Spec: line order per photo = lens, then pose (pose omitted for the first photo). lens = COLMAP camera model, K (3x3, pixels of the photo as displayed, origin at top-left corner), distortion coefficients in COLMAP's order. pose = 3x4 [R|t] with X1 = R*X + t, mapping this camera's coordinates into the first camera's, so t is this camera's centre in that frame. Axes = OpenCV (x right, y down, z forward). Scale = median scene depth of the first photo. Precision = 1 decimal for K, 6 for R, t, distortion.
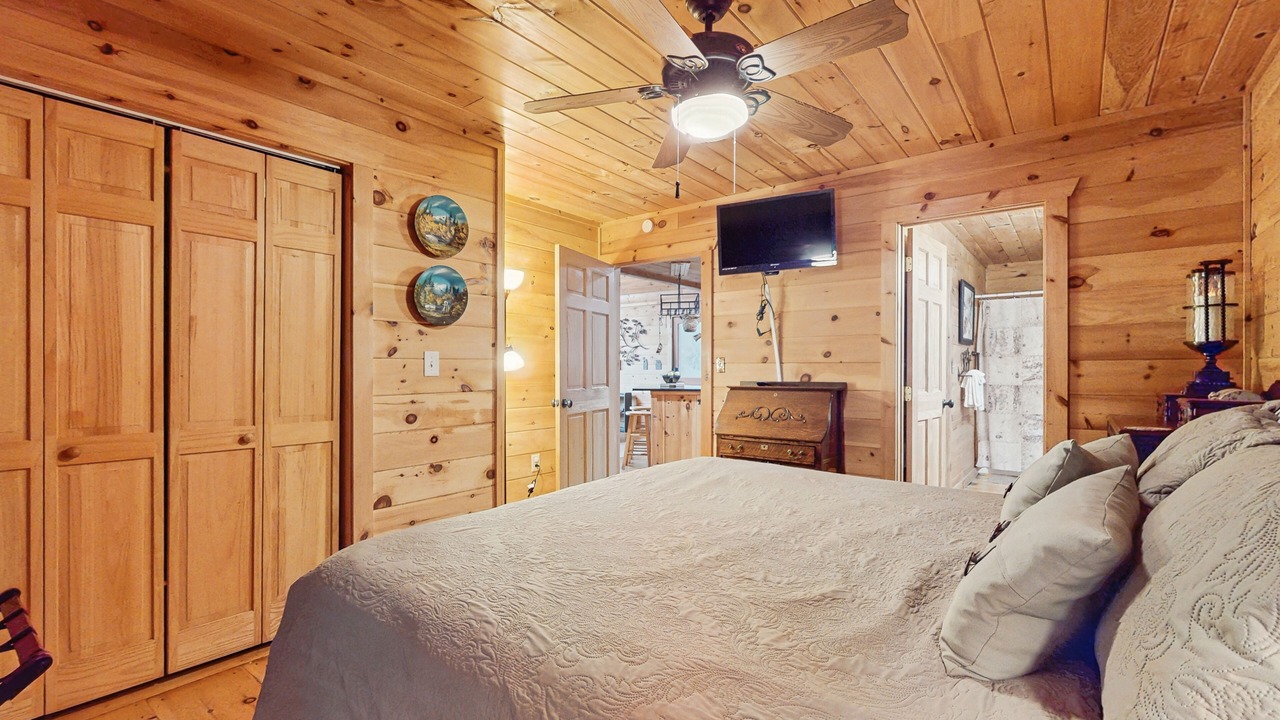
lens RADIAL K [[565.8, 0, 641.8], [0, 565.8, 371.5], [0, 0, 1]] dist [-0.003071, -0.000217]
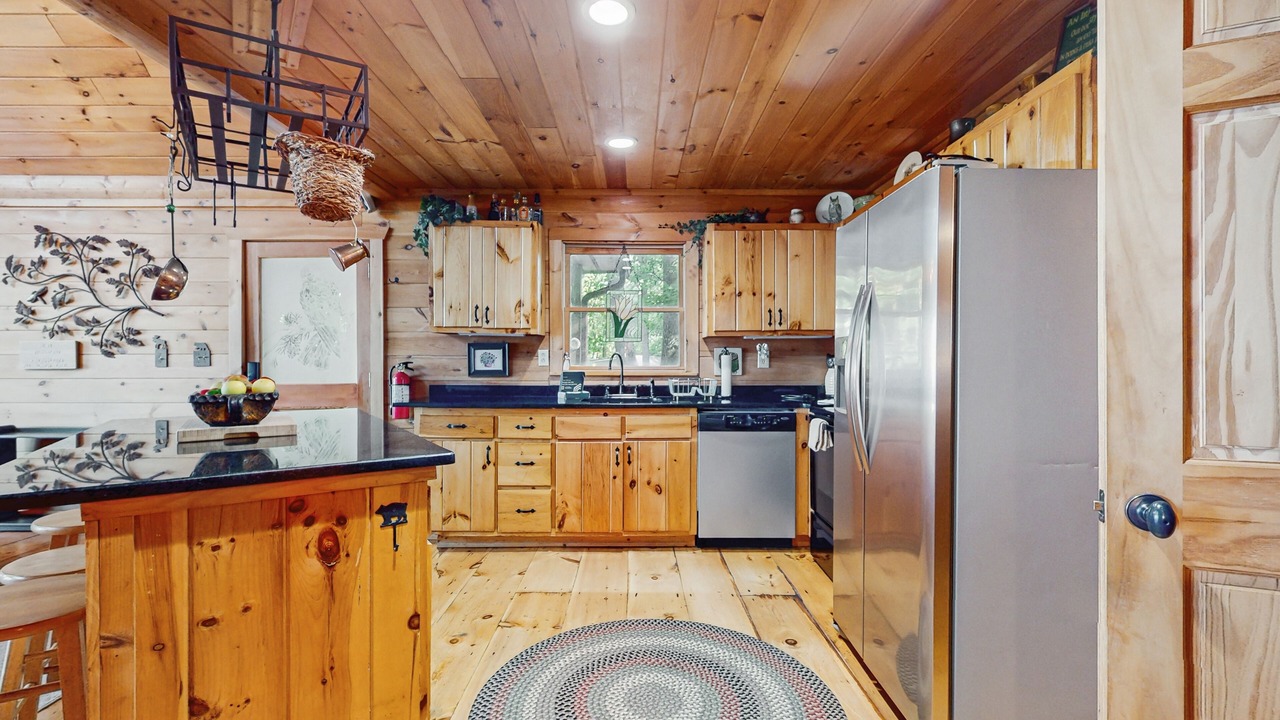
lens RADIAL K [[565.8, 0, 641.8], [0, 565.8, 371.5], [0, 0, 1]] dist [-0.003071, -0.000217]
pose [[0.786569, -0.008406, 0.617445, 0.026984], [0.001960, 0.999936, 0.011117, -0.003748], [-0.617499, -0.007534, 0.786536, 0.473714]]
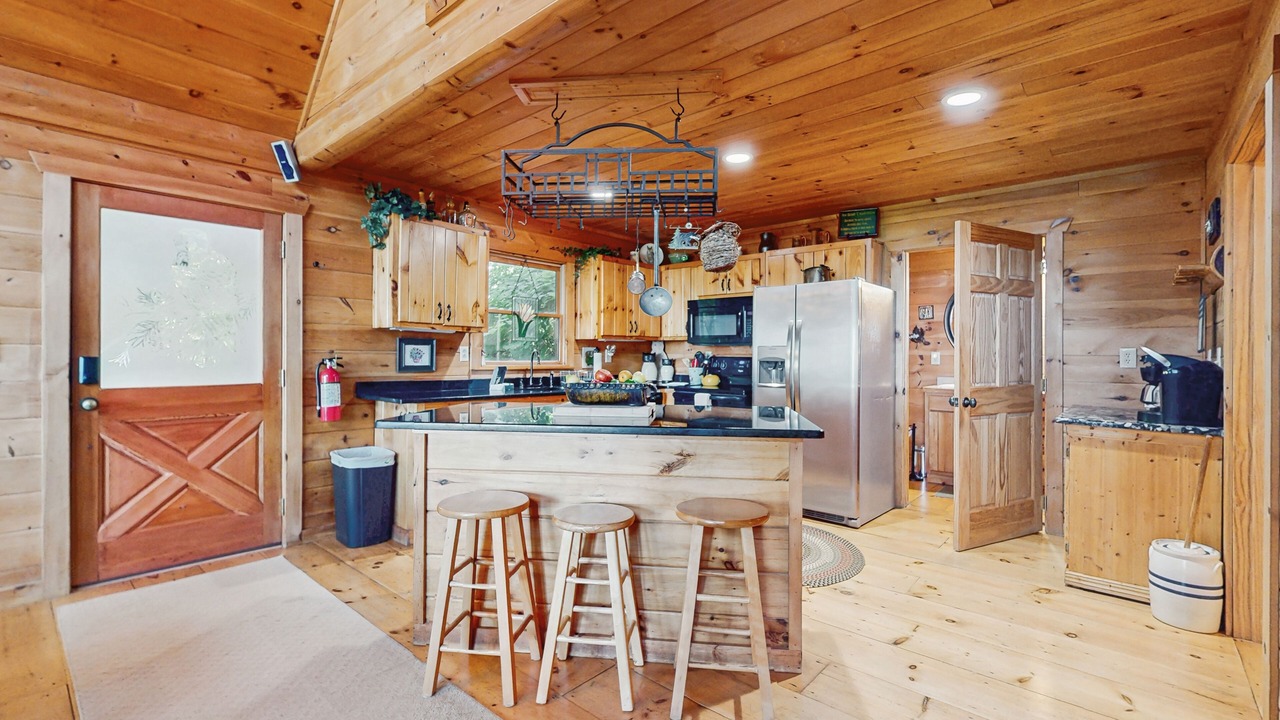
lens RADIAL K [[569.4, 0, 640.0], [0, 569.4, 360.0], [0, 0, 1]] dist [-0.001275, 0.000087]
pose [[0.058794, -0.001704, 0.998269, -0.206199], [0.000791, 0.999998, 0.001661, -0.005009], [-0.998270, 0.000692, 0.058795, 0.674493]]
